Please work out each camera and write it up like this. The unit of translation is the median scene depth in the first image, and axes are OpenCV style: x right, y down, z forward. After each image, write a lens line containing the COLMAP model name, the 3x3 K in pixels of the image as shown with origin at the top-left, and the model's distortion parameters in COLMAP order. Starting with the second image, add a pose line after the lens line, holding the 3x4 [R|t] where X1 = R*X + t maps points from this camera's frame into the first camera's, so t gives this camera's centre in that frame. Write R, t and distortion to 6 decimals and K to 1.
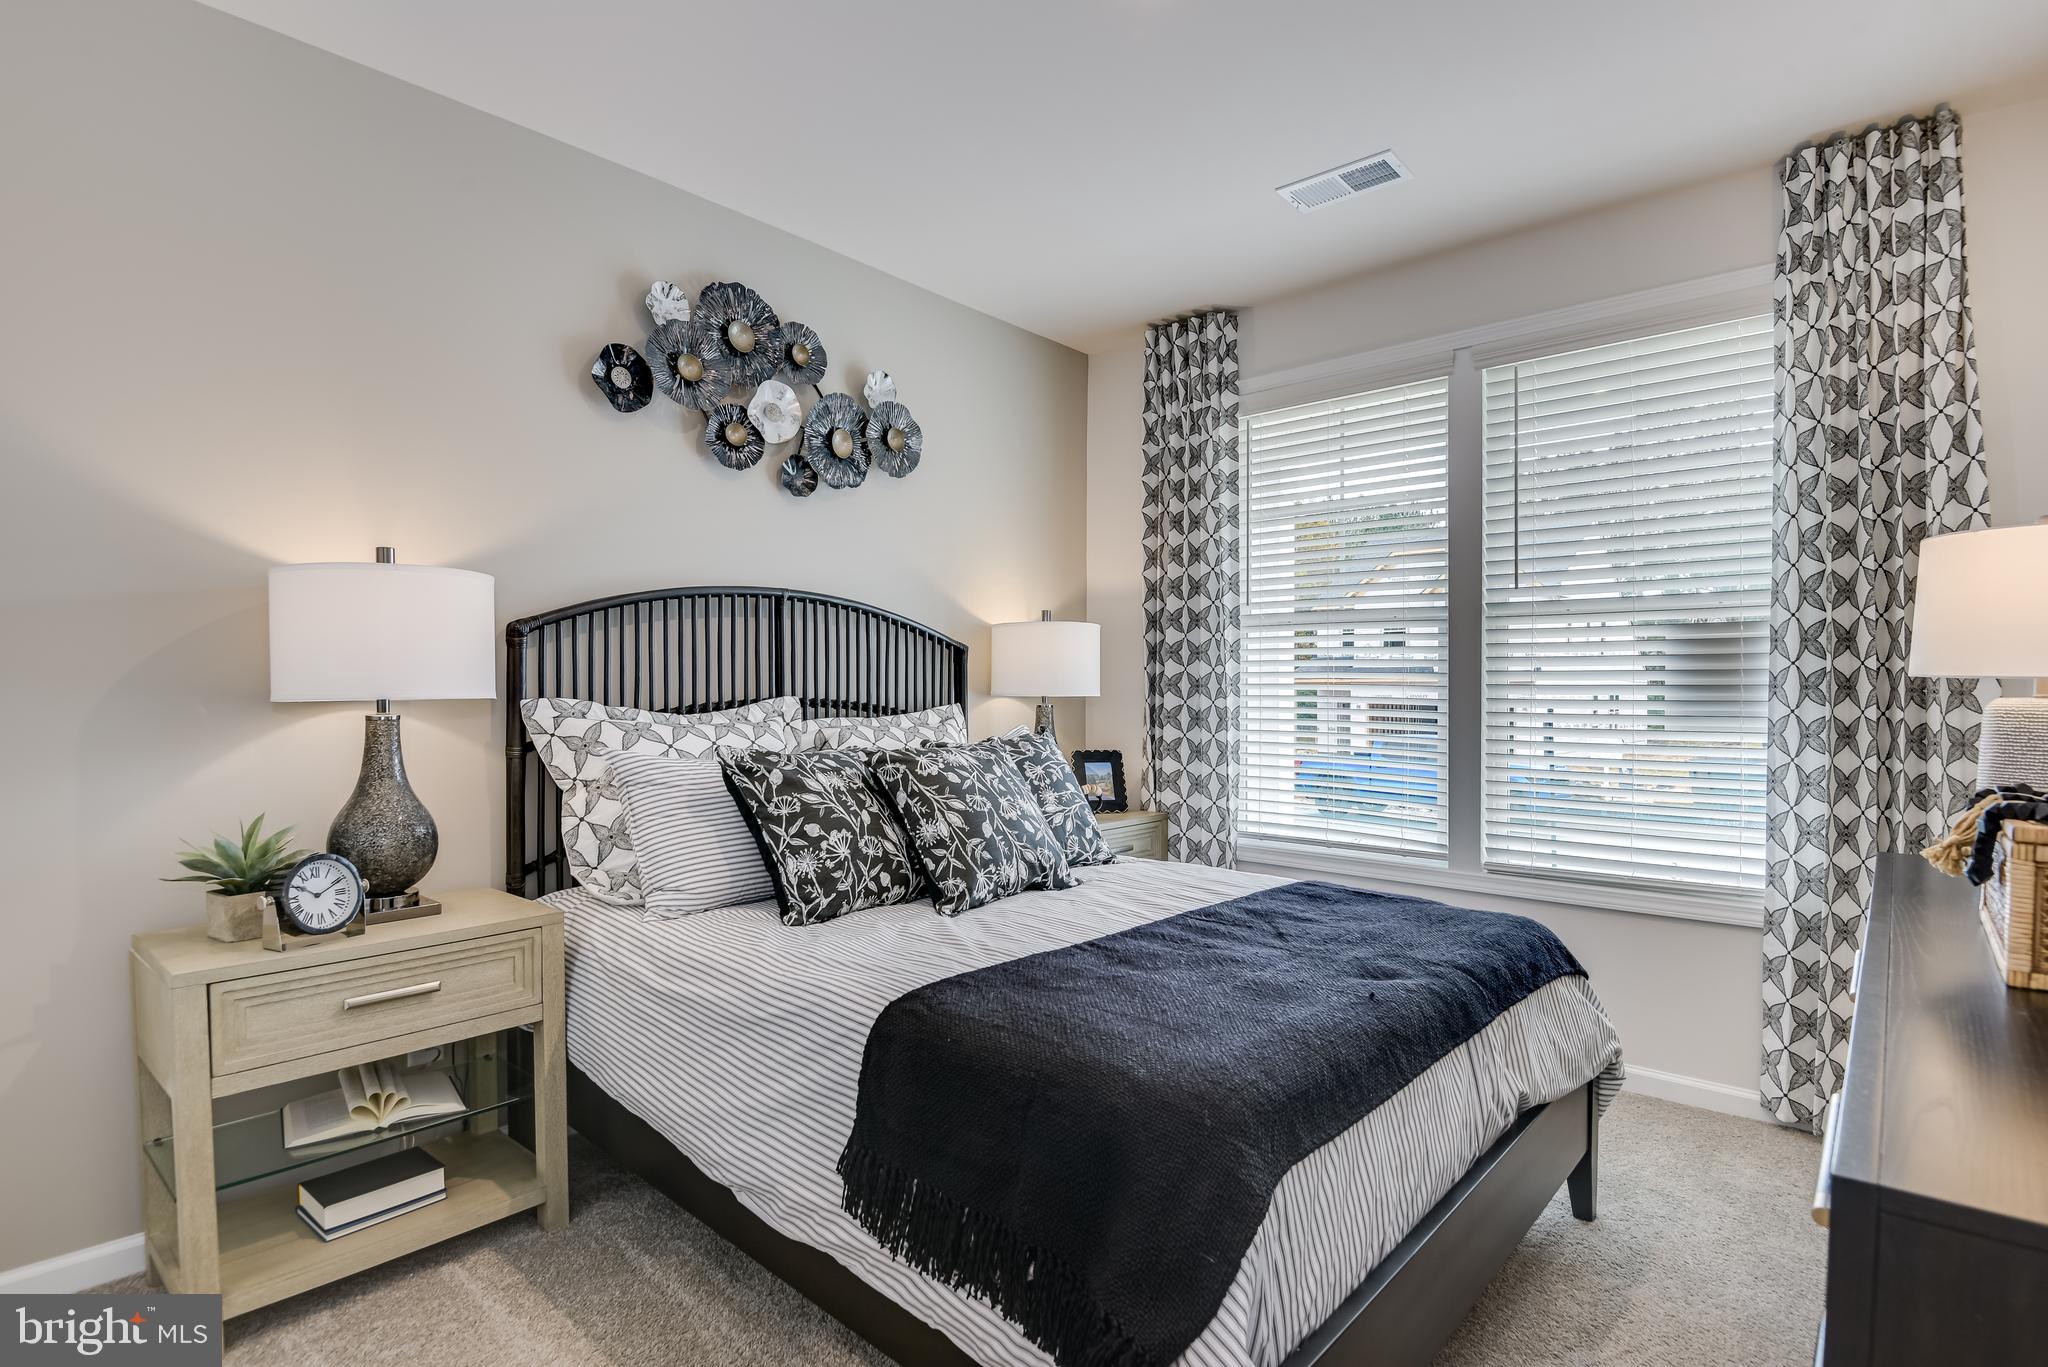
lens RADIAL K [[923.9, 0, 1024.7], [0, 923.9, 692.1], [0, 0, 1]] dist [-0.001715, -0.000012]
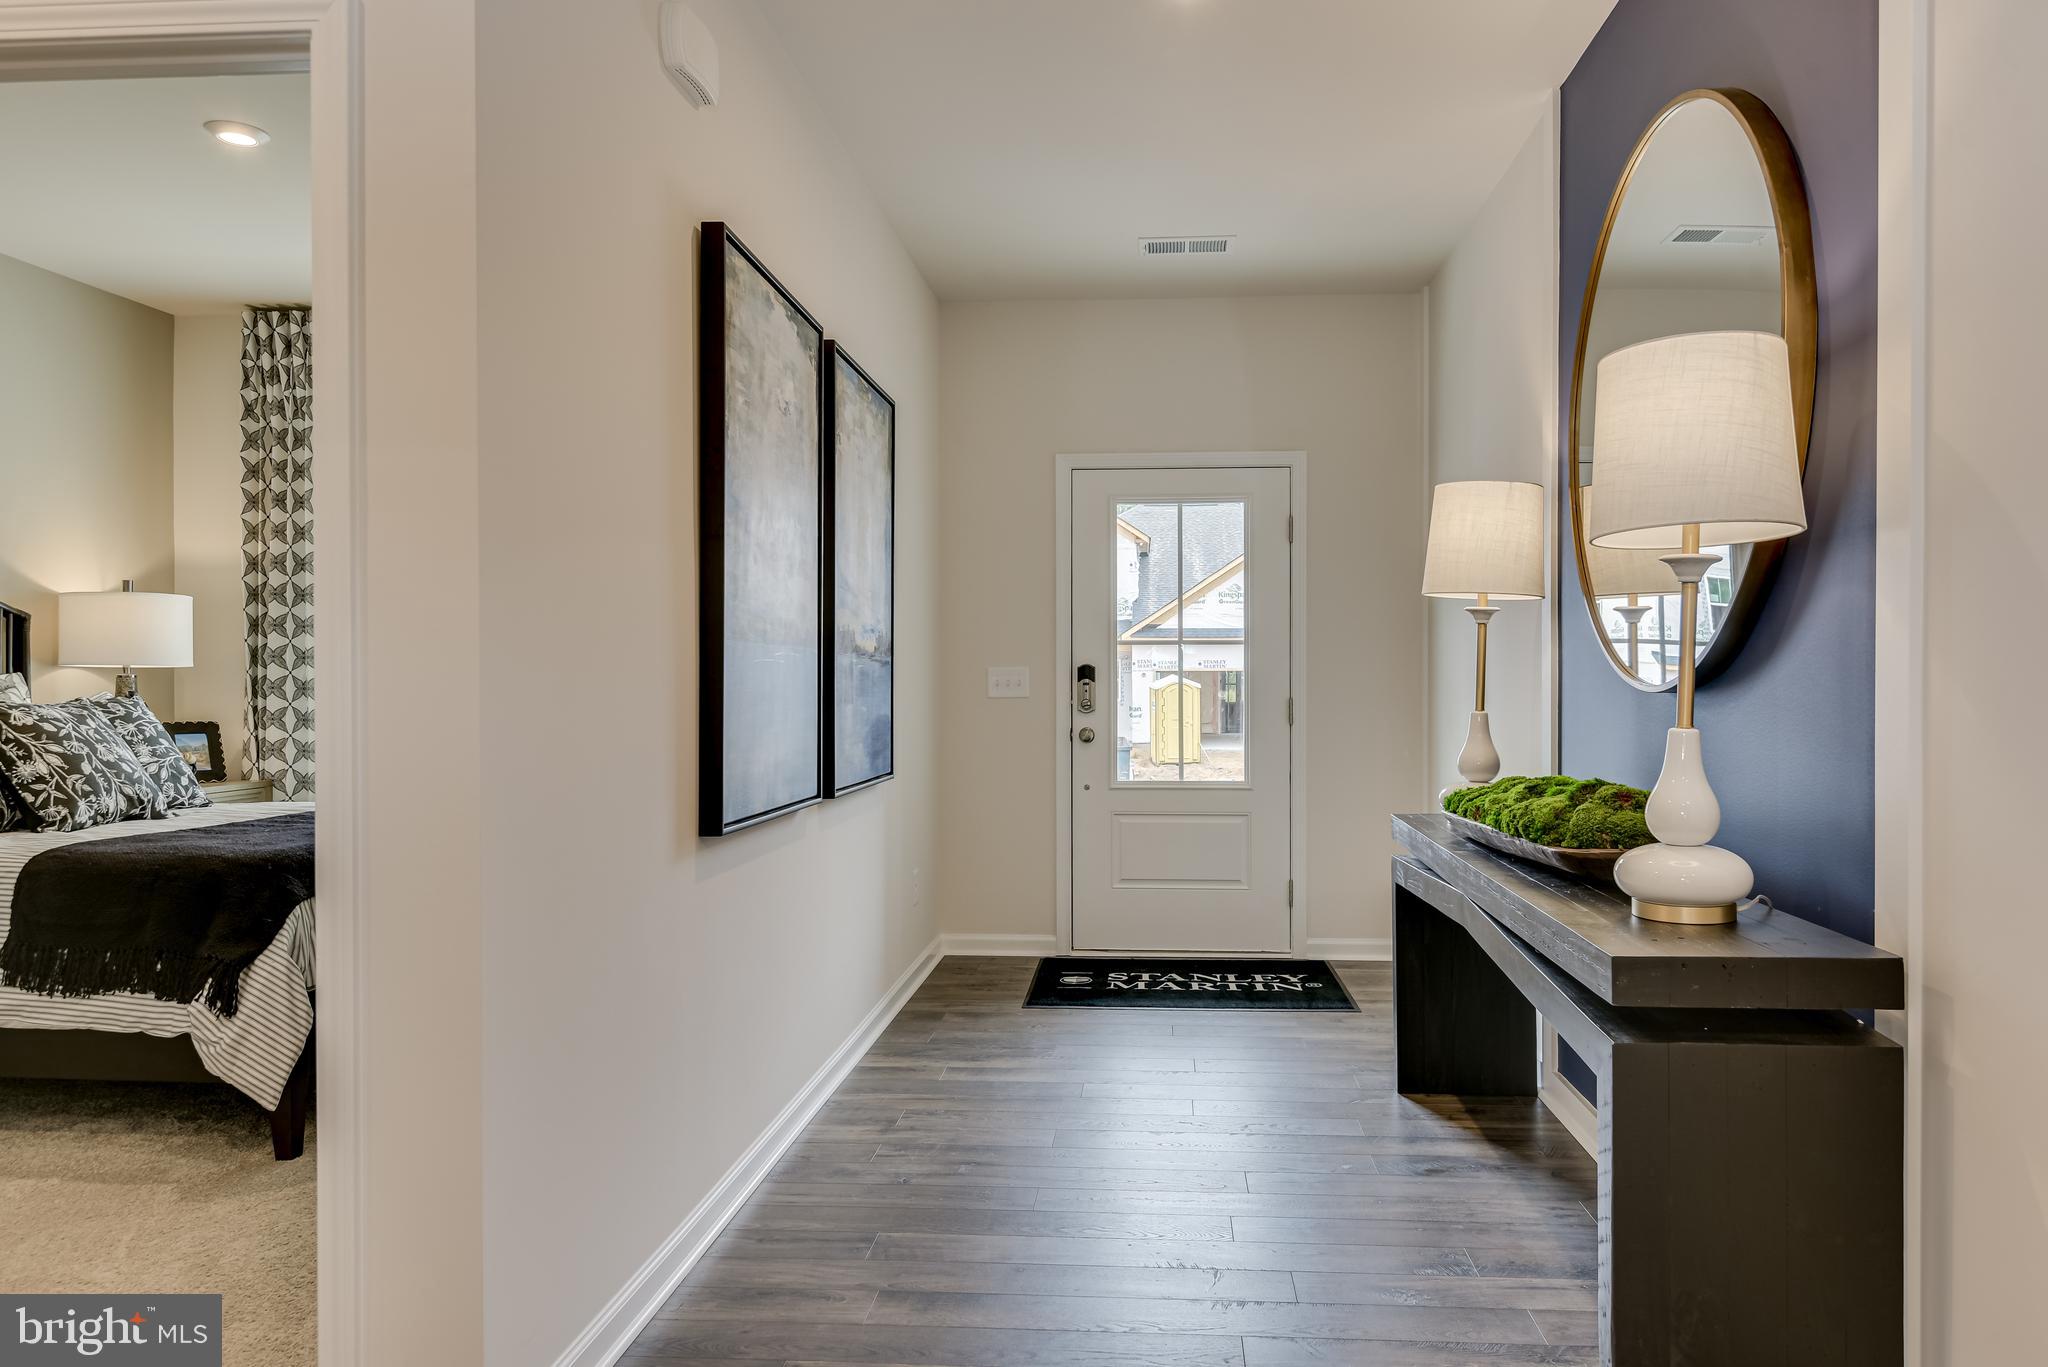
lens RADIAL K [[1249.3, 0, 1038.3], [0, 1249.3, 686.6], [0, 0, 1]] dist [0.004367, -0.002448]
pose [[0.775887, -0.007848, 0.630824, -0.064609], [0.006020, 0.999969, 0.005036, 0.024575], [-0.630844, -0.000110, 0.775910, -0.649703]]
